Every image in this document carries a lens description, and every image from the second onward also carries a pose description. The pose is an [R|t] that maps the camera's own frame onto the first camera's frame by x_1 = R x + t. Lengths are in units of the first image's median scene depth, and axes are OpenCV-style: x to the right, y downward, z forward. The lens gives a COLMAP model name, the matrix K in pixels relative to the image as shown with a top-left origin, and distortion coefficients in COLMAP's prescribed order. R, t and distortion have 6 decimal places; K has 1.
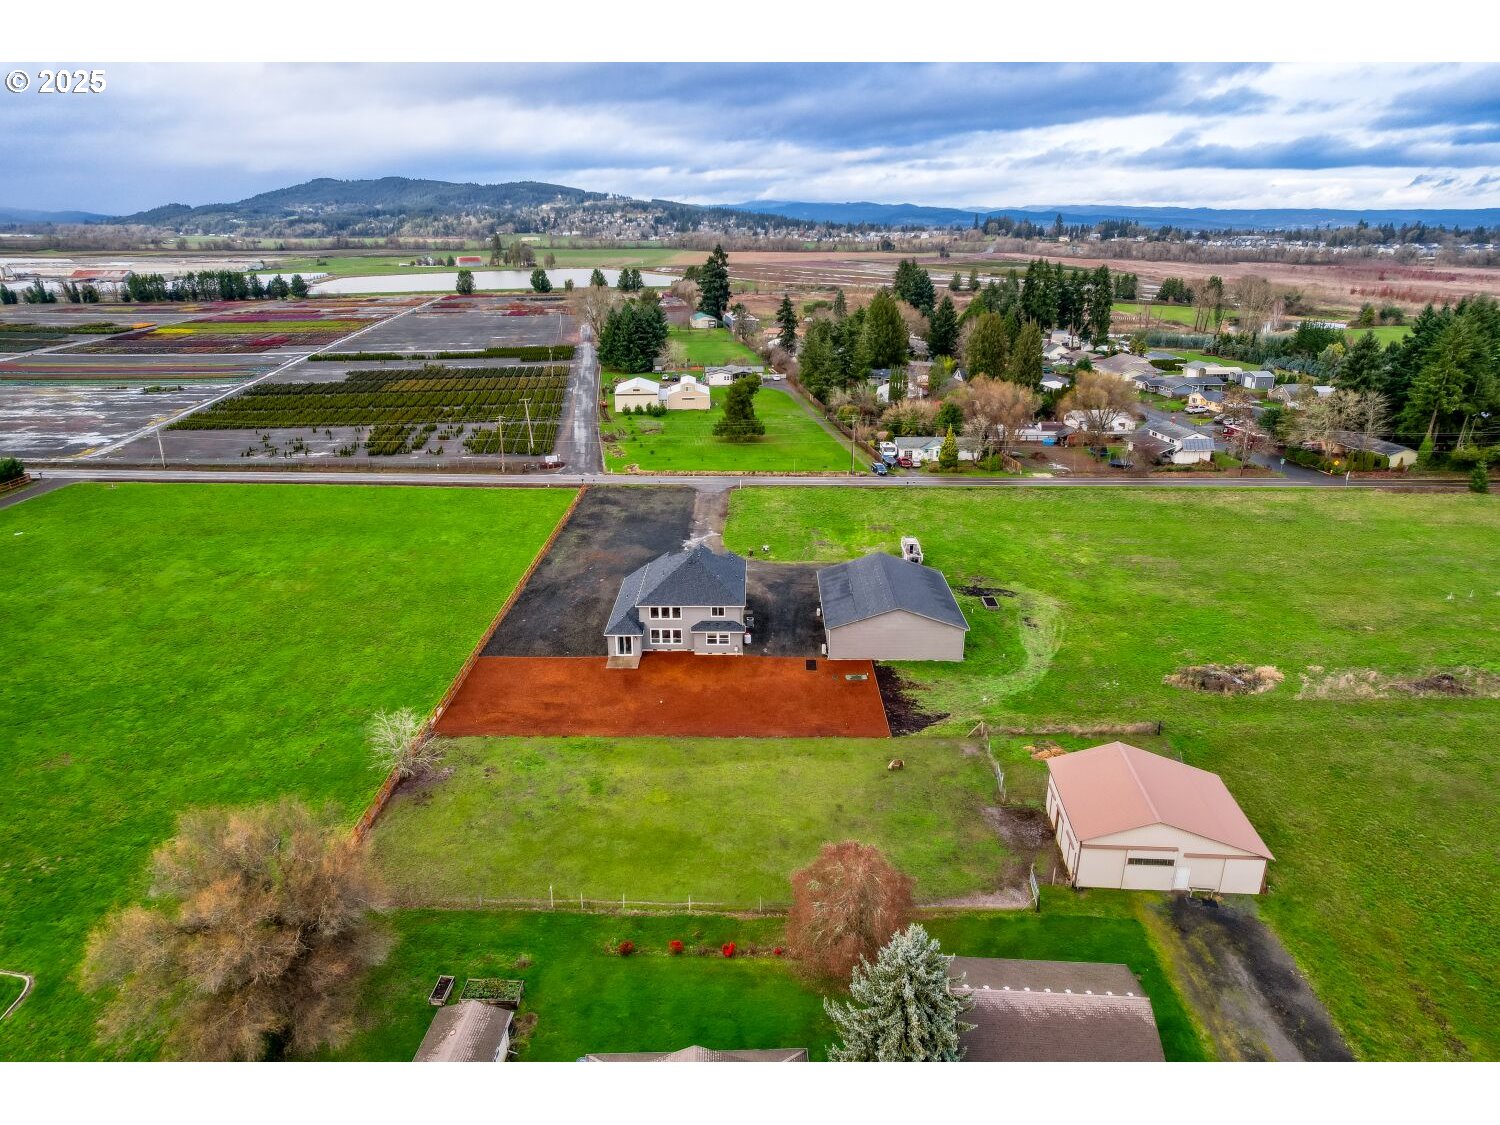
lens RADIAL K [[949.1, 0, 749.3], [0, 949.1, 555.2], [0, 0, 1]] dist [-0.032646, 0.015658]
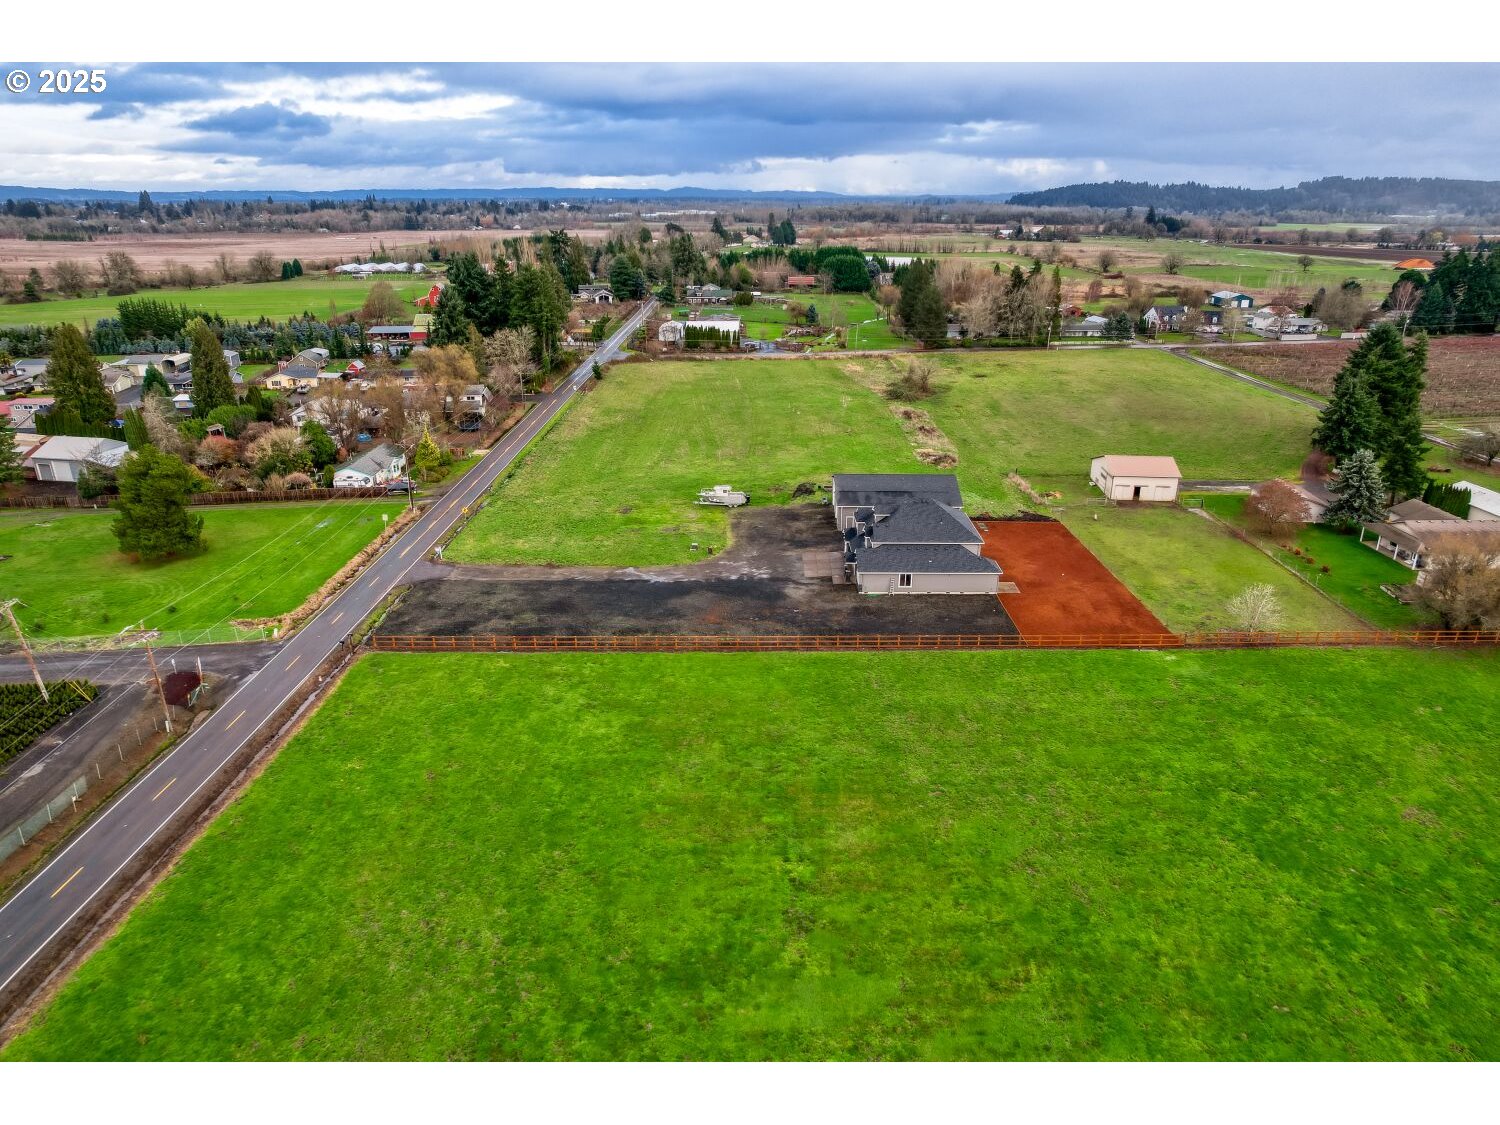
lens RADIAL K [[954.9, 0, 756.3], [0, 954.9, 605.4], [0, 0, 1]] dist [-0.058638, 0.047723]
pose [[0.006609, -0.399260, 0.916814, -0.680300], [0.331264, 0.865940, 0.374717, -0.226416], [-0.943515, 0.301230, 0.137984, 0.643720]]
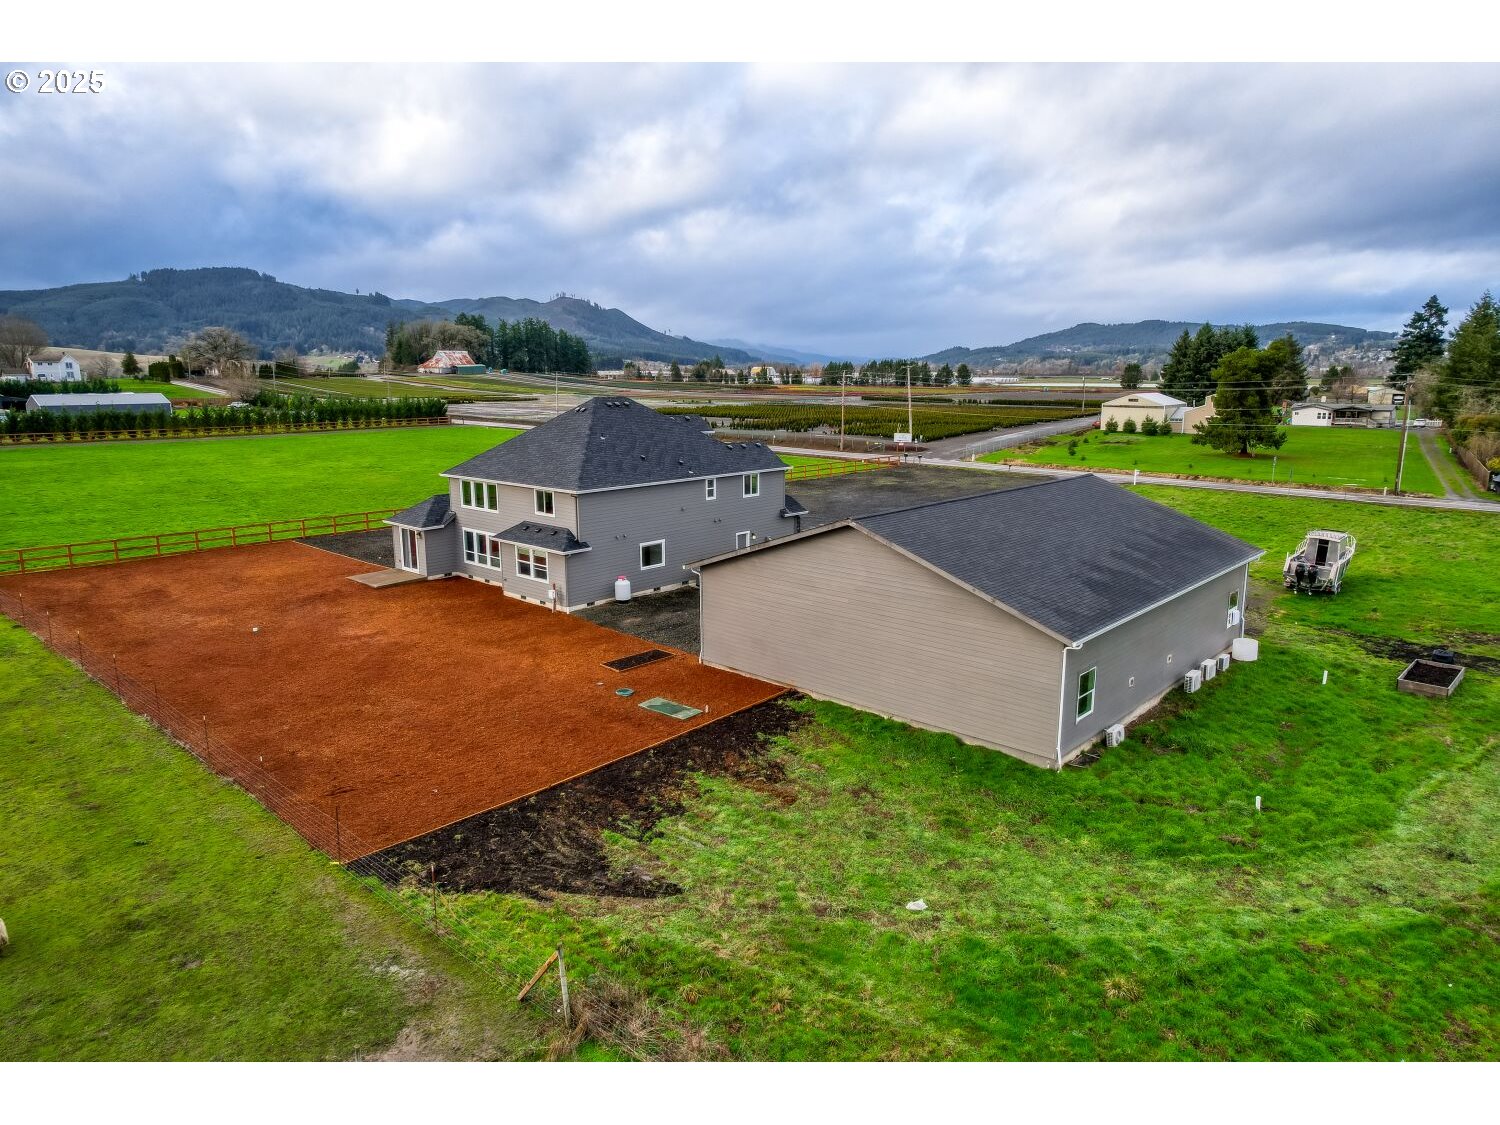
lens RADIAL K [[954.9, 0, 757.9], [0, 954.9, 566.1], [0, 0, 1]] dist [-0.058638, 0.047723]
pose [[0.745666, 0.135910, -0.652312, 0.187586], [-0.220917, 0.974031, -0.049592, 0.050603], [0.628632, 0.181086, 0.756326, 0.425356]]
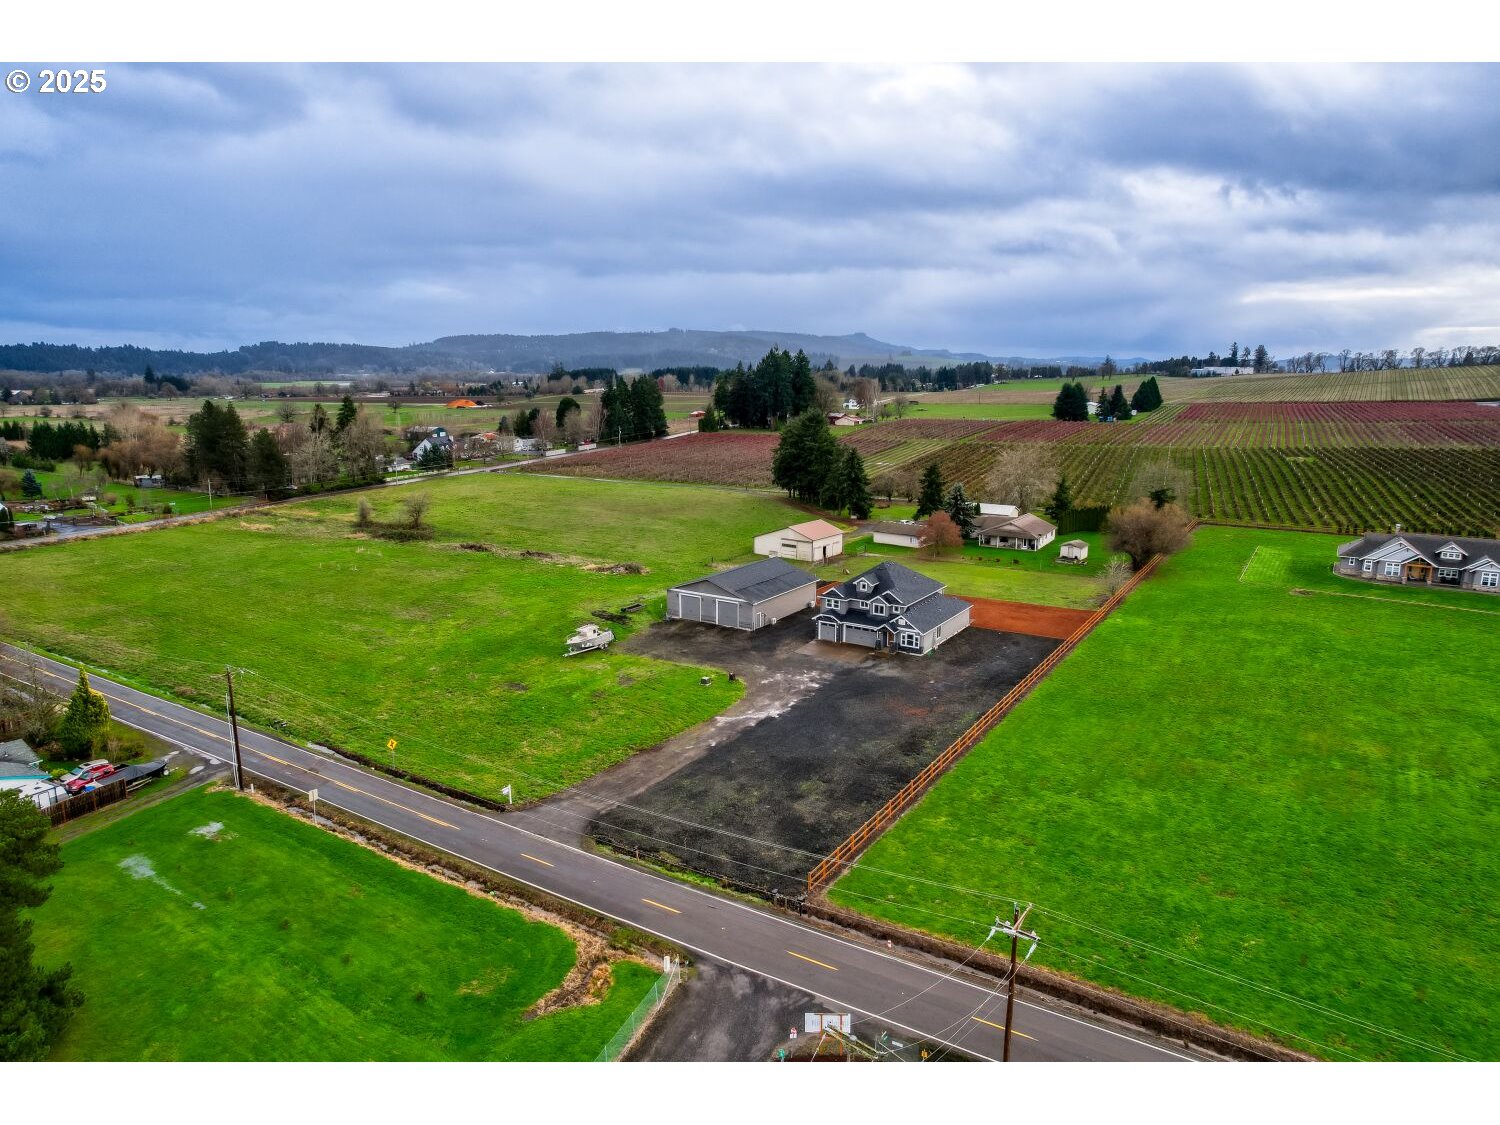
lens RADIAL K [[954.9, 0, 762.3], [0, 954.9, 568.5], [0, 0, 1]] dist [-0.058638, 0.047723]
pose [[-0.847280, -0.116332, 0.518251, -0.325977], [0.171153, 0.863879, 0.473730, -0.352080], [-0.502816, 0.490082, -0.712036, 1.160524]]
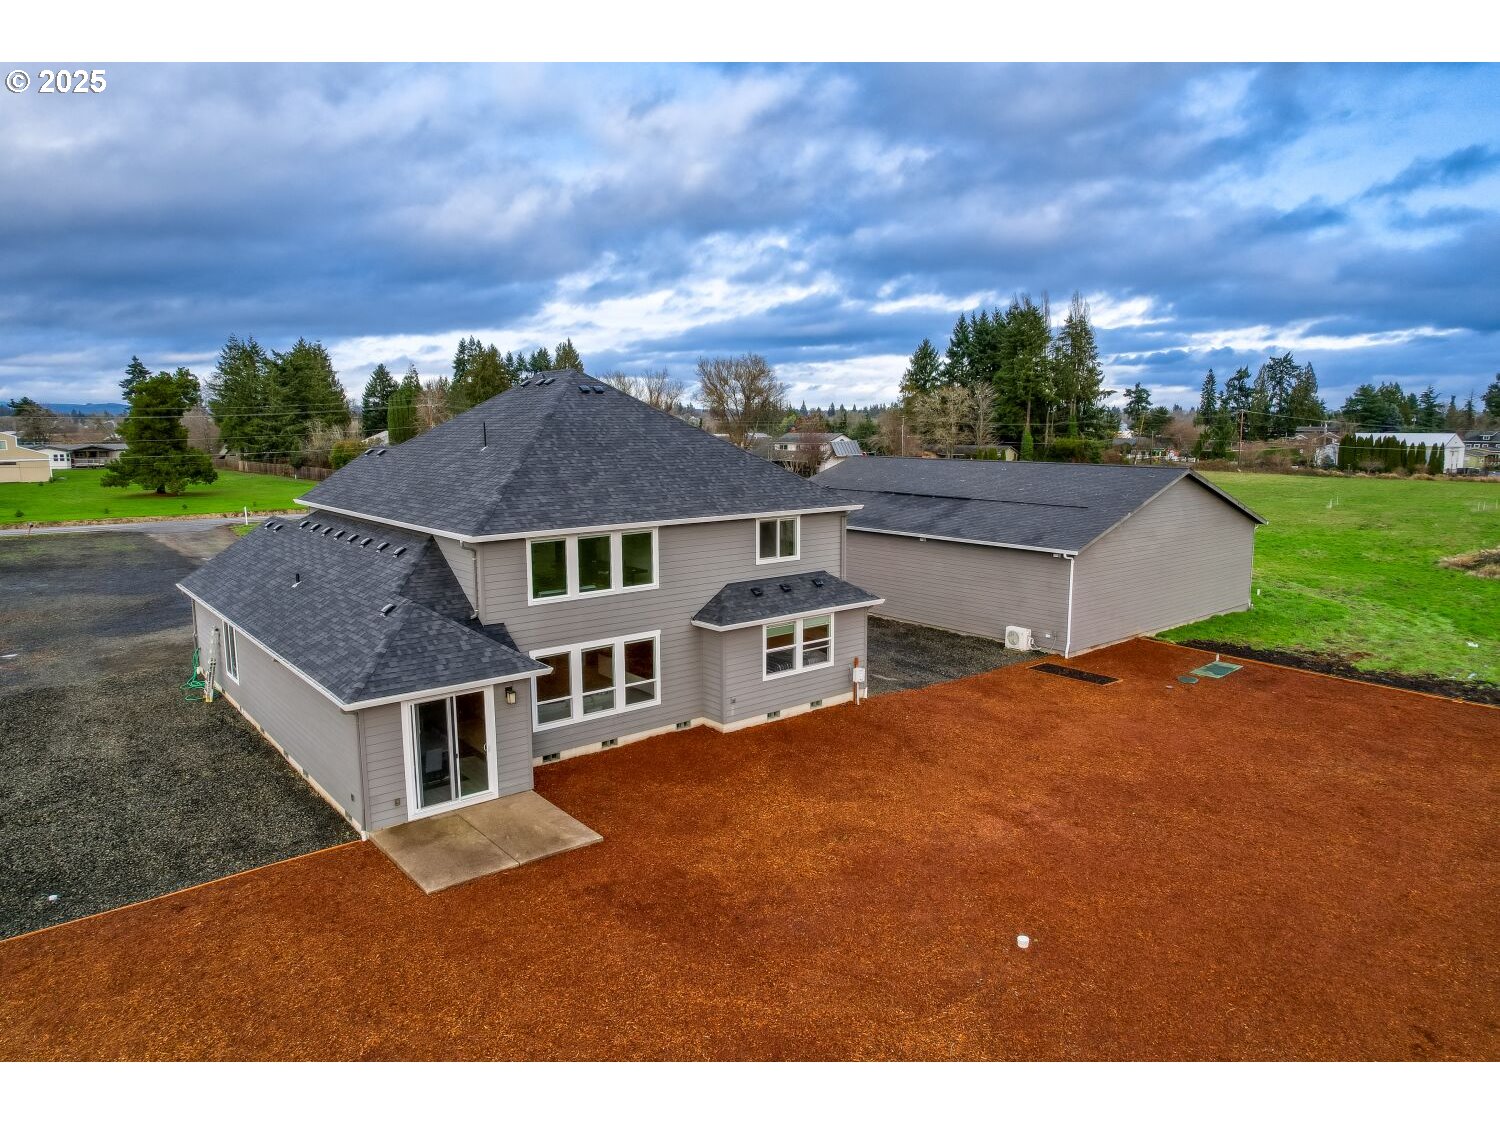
lens RADIAL K [[954.9, 0, 747.5], [0, 954.9, 562.0], [0, 0, 1]] dist [-0.058638, 0.047723]
pose [[0.764311, -0.091475, 0.638327, -0.115335], [0.212821, 0.970206, -0.115790, 0.053564], [-0.608717, 0.224349, 0.761007, 0.469030]]
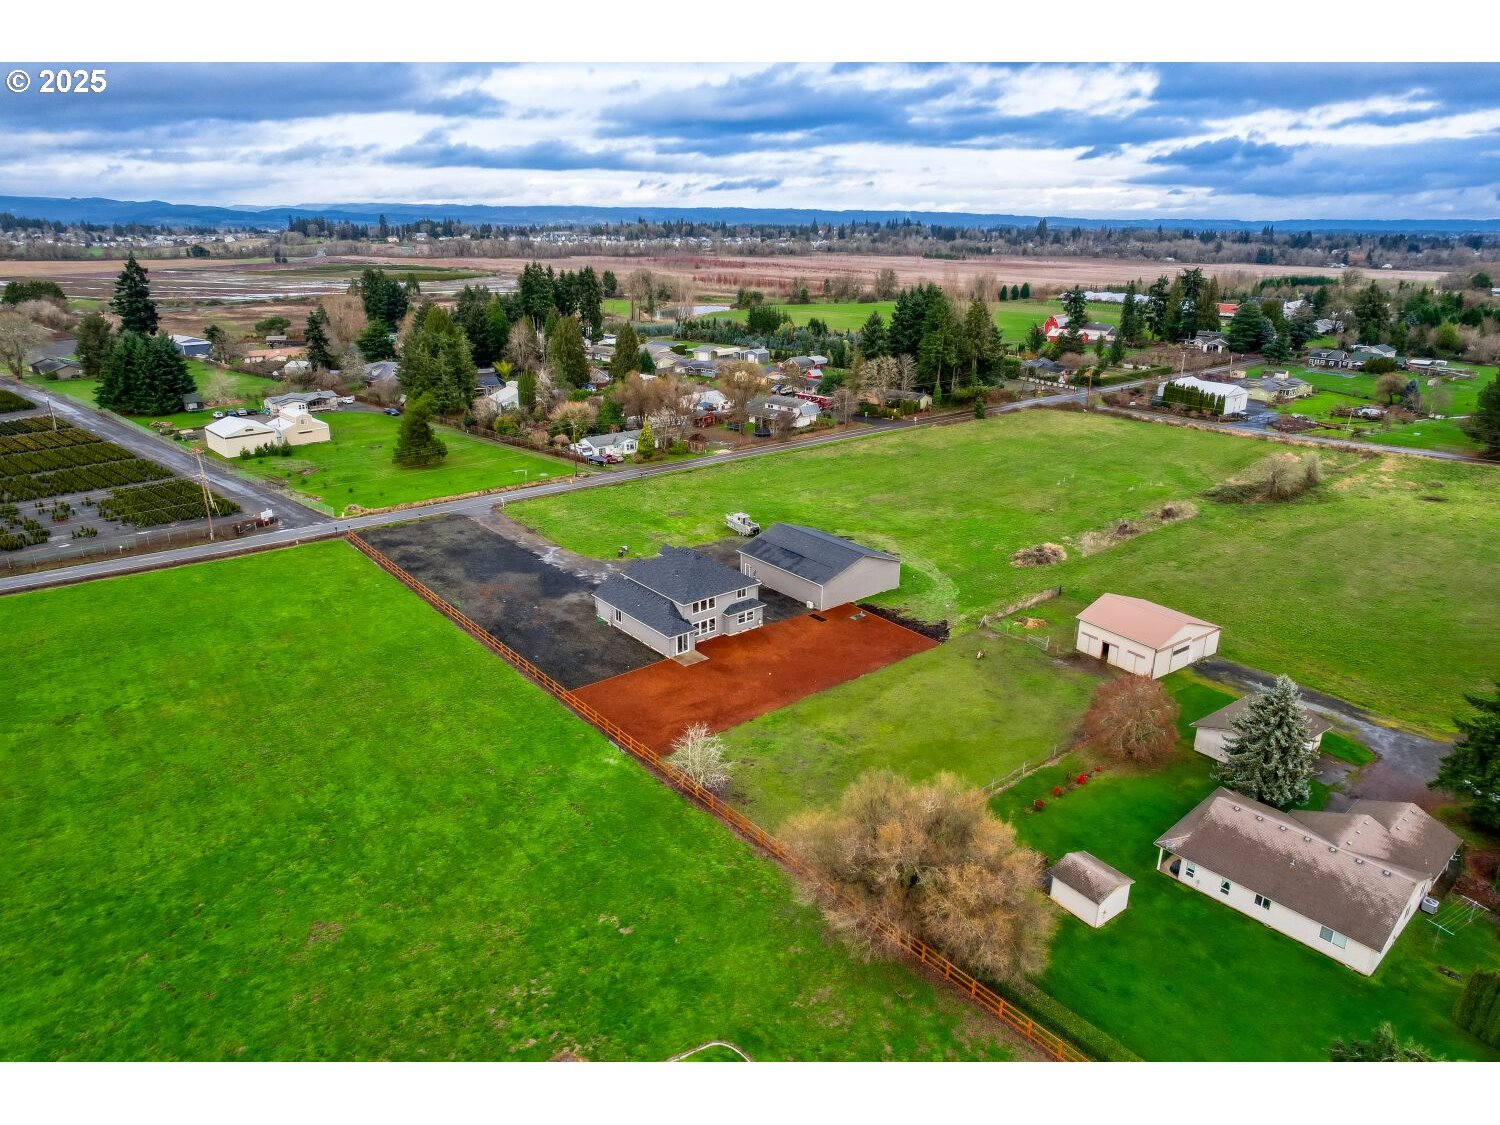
lens RADIAL K [[954.9, 0, 732.5], [0, 954.9, 569.1], [0, 0, 1]] dist [-0.058638, 0.047723]
pose [[0.781395, -0.213790, 0.586273, -0.402821], [0.205194, 0.975267, 0.082154, -0.036739], [-0.589337, 0.056105, 0.805937, 0.052635]]
